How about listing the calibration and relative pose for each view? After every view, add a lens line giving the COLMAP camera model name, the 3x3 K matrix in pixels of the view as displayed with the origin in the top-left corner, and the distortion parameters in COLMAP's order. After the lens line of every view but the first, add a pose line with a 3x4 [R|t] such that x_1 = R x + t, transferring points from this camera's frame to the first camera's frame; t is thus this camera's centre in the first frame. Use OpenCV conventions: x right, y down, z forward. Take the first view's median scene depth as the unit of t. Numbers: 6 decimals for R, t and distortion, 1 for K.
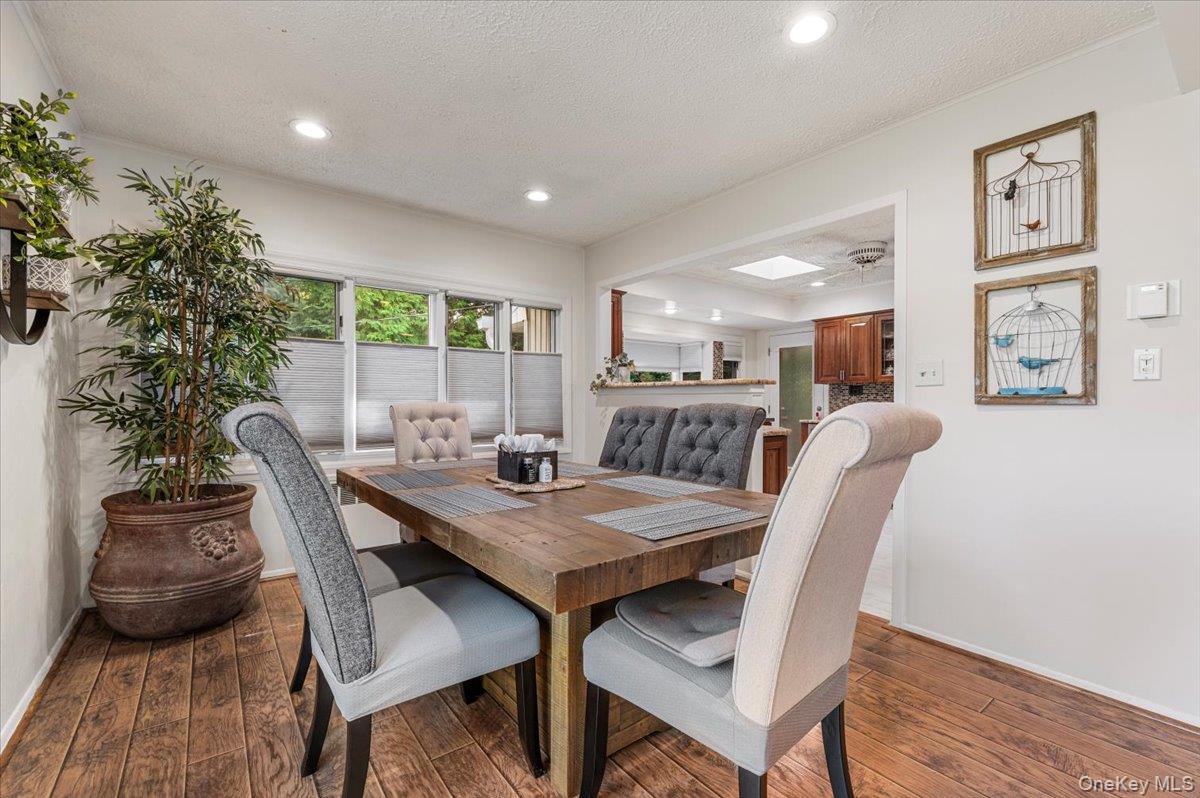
lens RADIAL K [[518.3, 0, 604.9], [0, 518.3, 402.0], [0, 0, 1]] dist [0.004156, -0.000329]
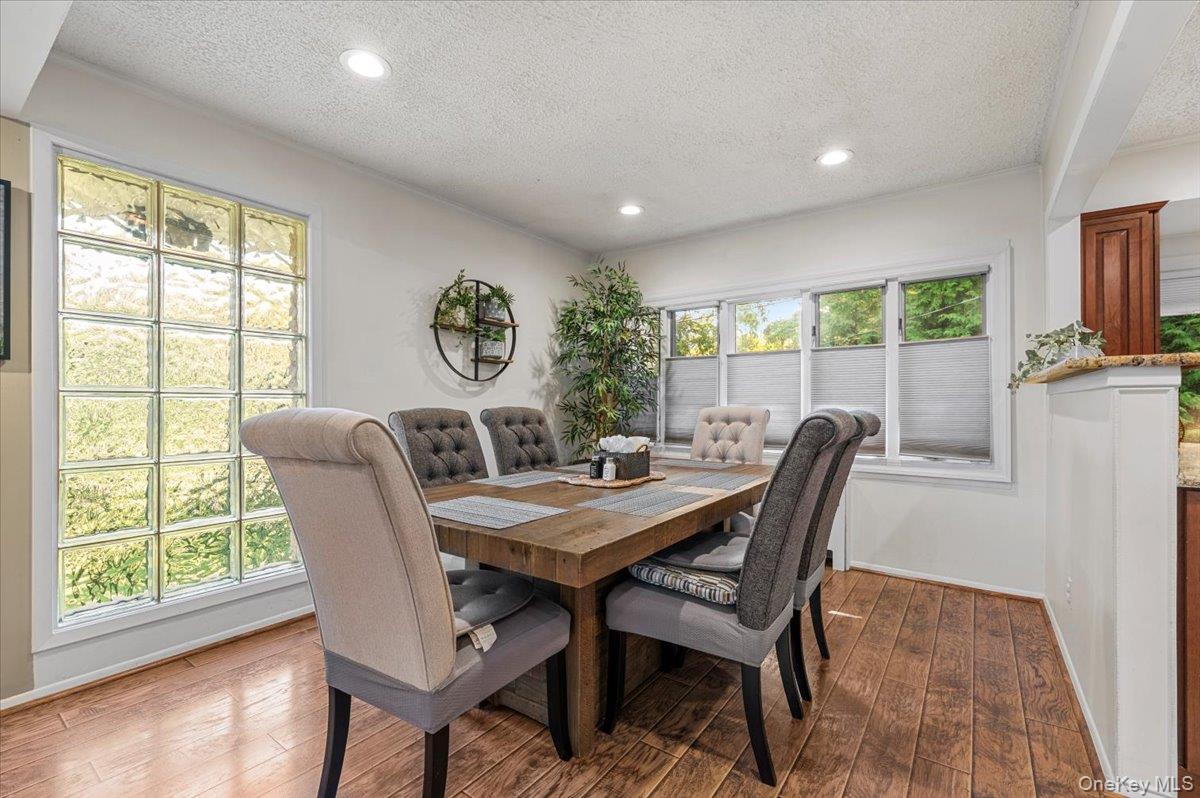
lens RADIAL K [[518.3, 0, 598.0], [0, 518.3, 400.3], [0, 0, 1]] dist [0.004156, -0.000329]
pose [[0.267756, -0.012160, -0.963410, 0.332569], [0.001658, 0.999925, -0.012160, -0.000144], [0.963485, 0.001659, 0.267756, 0.242193]]
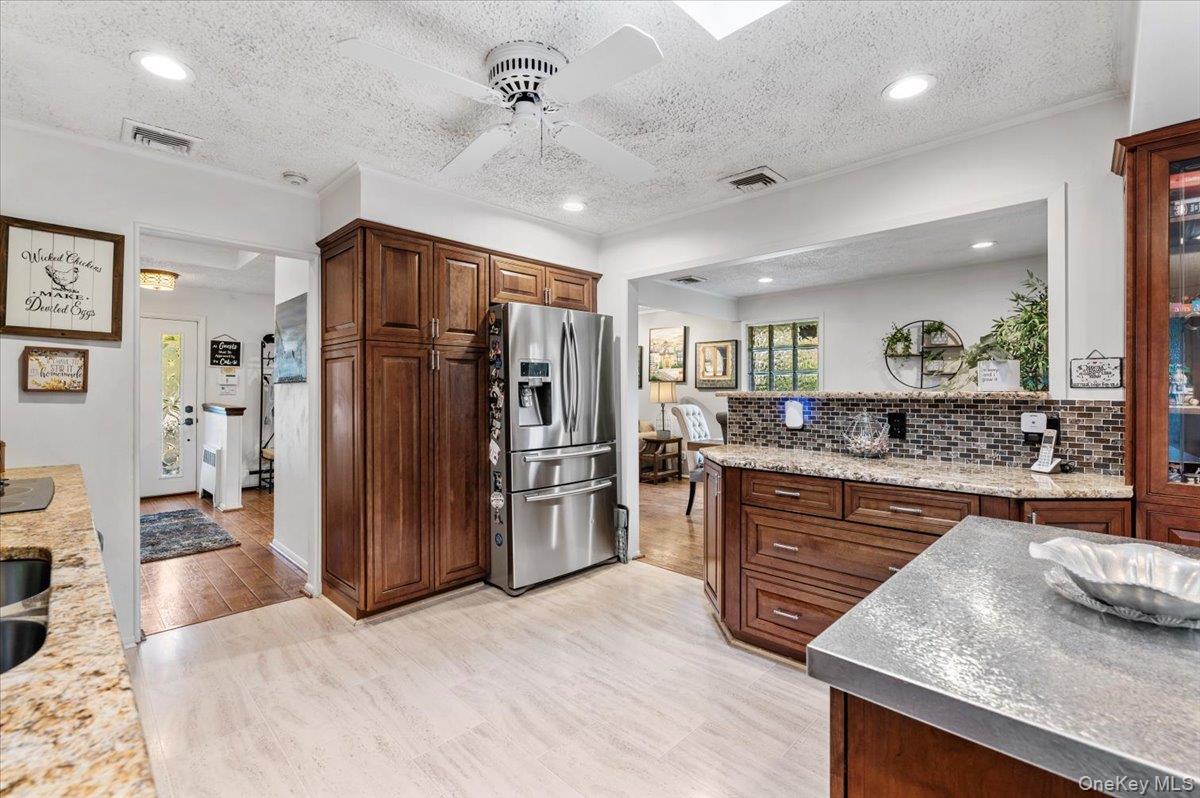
lens RADIAL K [[518.3, 0, 601.1], [0, 518.3, 387.2], [0, 0, 1]] dist [0.004156, -0.000329]
pose [[-0.988959, -0.006259, -0.148057, 0.403374], [-0.005682, 0.999975, -0.004321, -0.027256], [0.148080, -0.003432, -0.988969, 1.131712]]
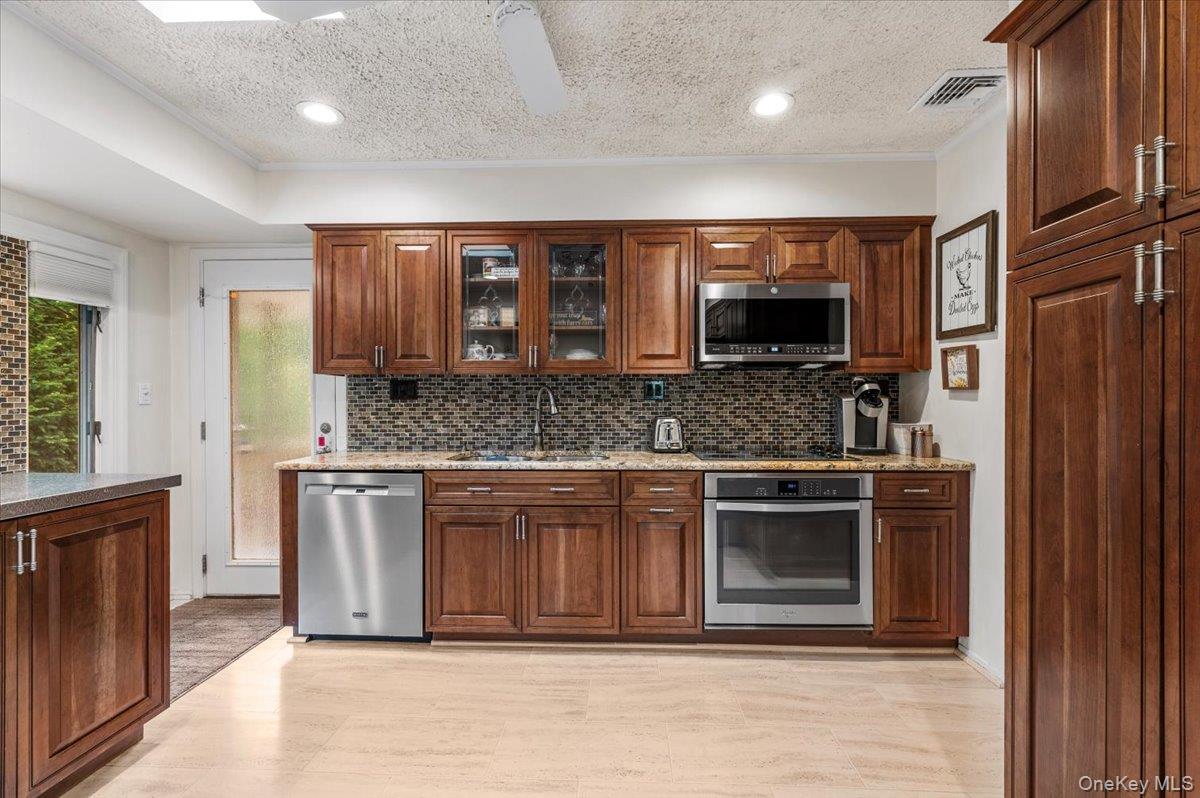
lens RADIAL K [[518.3, 0, 593.0], [0, 518.3, 400.5], [0, 0, 1]] dist [0.004156, -0.000329]
pose [[0.642922, -0.005225, 0.765914, 0.251155], [0.002033, 0.999985, 0.005115, -0.016487], [-0.765929, -0.001731, 0.642923, 0.614733]]
